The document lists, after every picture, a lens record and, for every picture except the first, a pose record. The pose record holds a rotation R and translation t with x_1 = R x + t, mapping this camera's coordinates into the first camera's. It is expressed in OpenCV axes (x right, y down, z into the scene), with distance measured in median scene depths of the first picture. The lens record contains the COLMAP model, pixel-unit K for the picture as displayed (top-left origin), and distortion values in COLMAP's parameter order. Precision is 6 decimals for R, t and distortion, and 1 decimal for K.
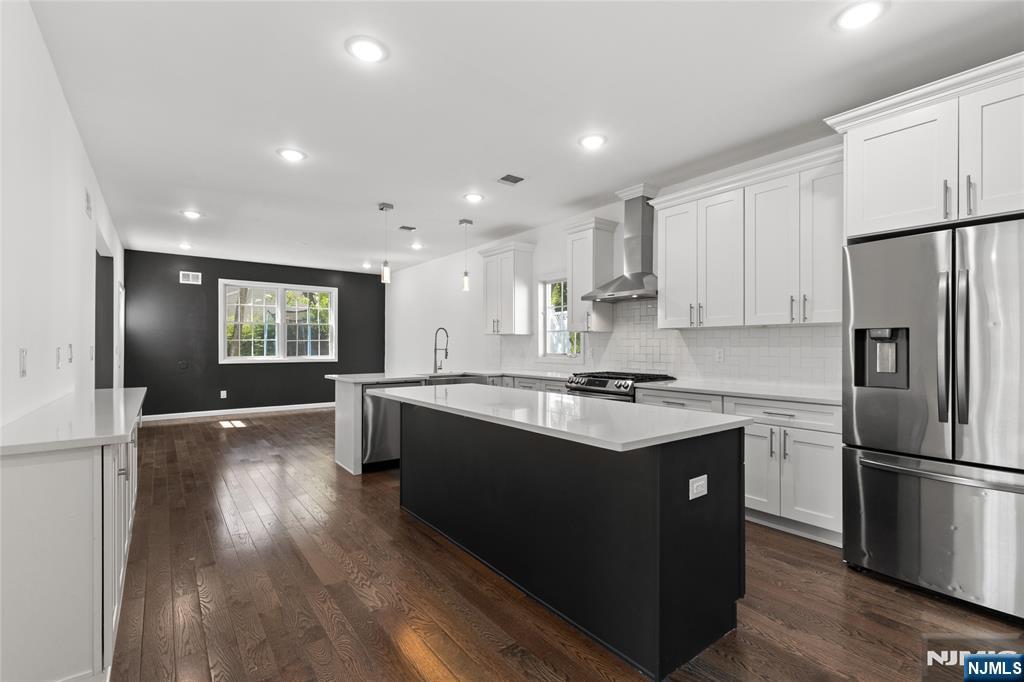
lens RADIAL K [[458.2, 0, 512.1], [0, 458.2, 346.1], [0, 0, 1]] dist [0.003275, -0.000058]
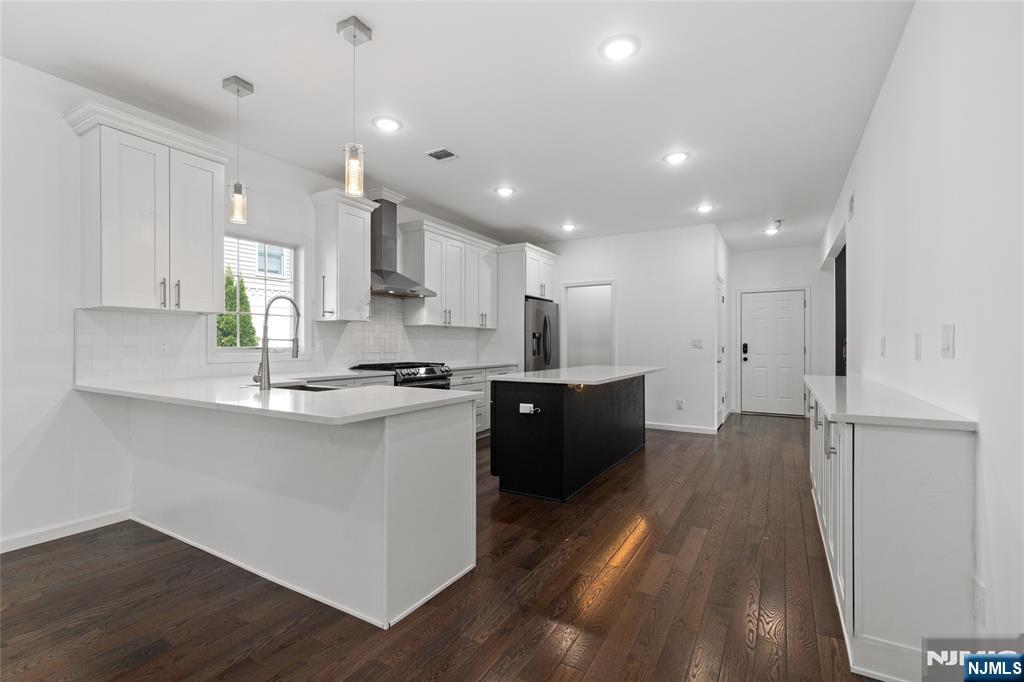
lens RADIAL K [[458.2, 0, 532.5], [0, 458.2, 335.9], [0, 0, 1]] dist [0.003275, -0.000058]
pose [[-0.404323, 0.002896, 0.914612, -0.922036], [-0.014211, 0.999854, -0.009448, -0.000412], [-0.914506, -0.016818, -0.404223, 1.203798]]
